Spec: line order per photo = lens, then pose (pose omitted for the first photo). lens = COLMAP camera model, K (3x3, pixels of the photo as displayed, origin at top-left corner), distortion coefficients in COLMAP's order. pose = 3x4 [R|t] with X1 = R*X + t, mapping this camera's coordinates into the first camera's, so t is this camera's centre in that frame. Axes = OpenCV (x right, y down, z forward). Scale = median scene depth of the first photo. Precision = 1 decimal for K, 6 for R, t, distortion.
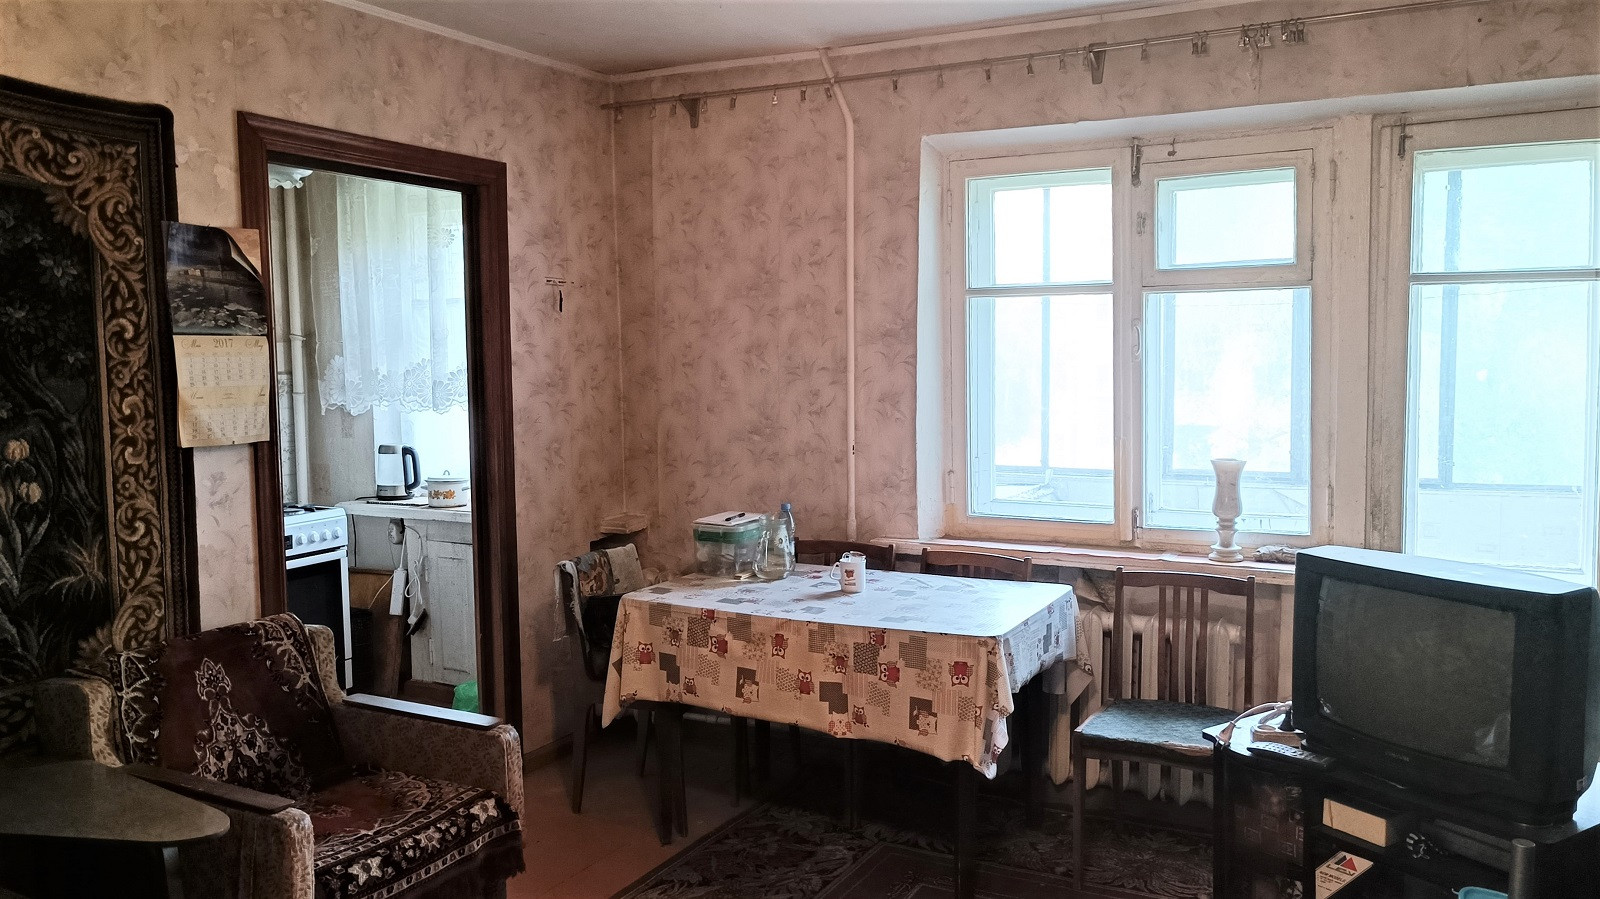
lens RADIAL K [[1234.9, 0, 800.0], [0, 1234.9, 449.5], [0, 0, 1]] dist [-0.002719, -0.001109]
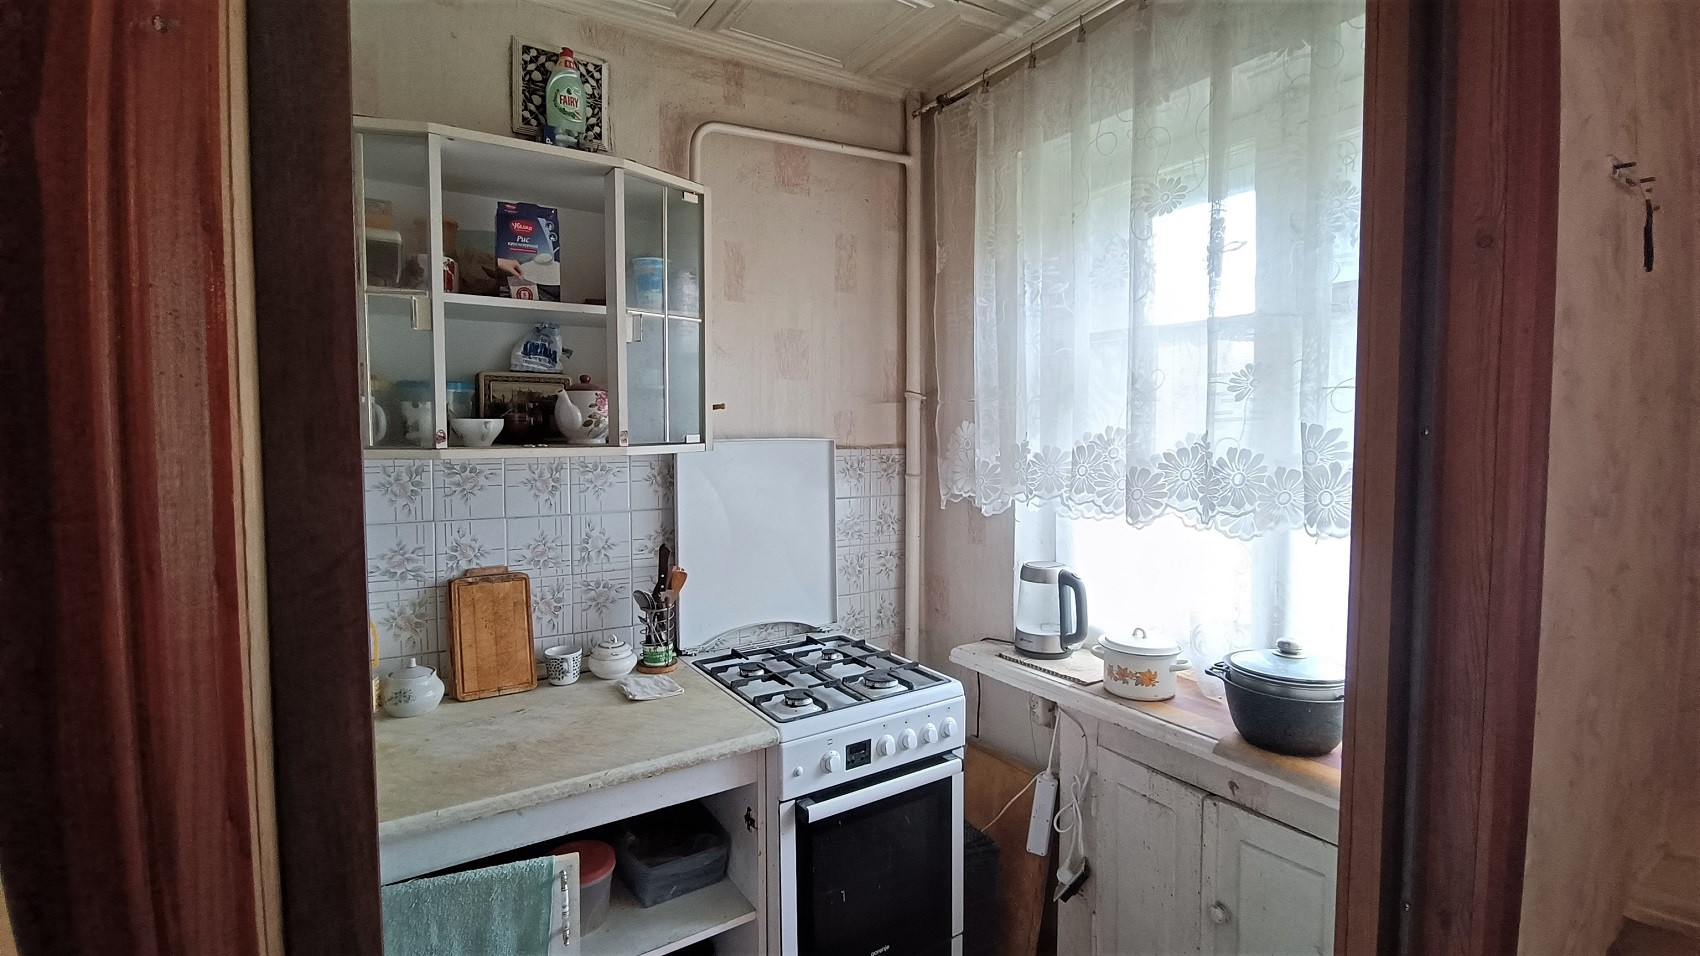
lens RADIAL K [[757.4, 0, 850.0], [0, 757.4, 478.0], [0, 0, 1]] dist [-0.022249, -0.000842]
pose [[0.864120, 0.040614, -0.501645, -0.228902], [-0.047702, 0.998861, -0.001301, -0.043454], [0.501021, 0.025054, 0.865072, 0.631989]]
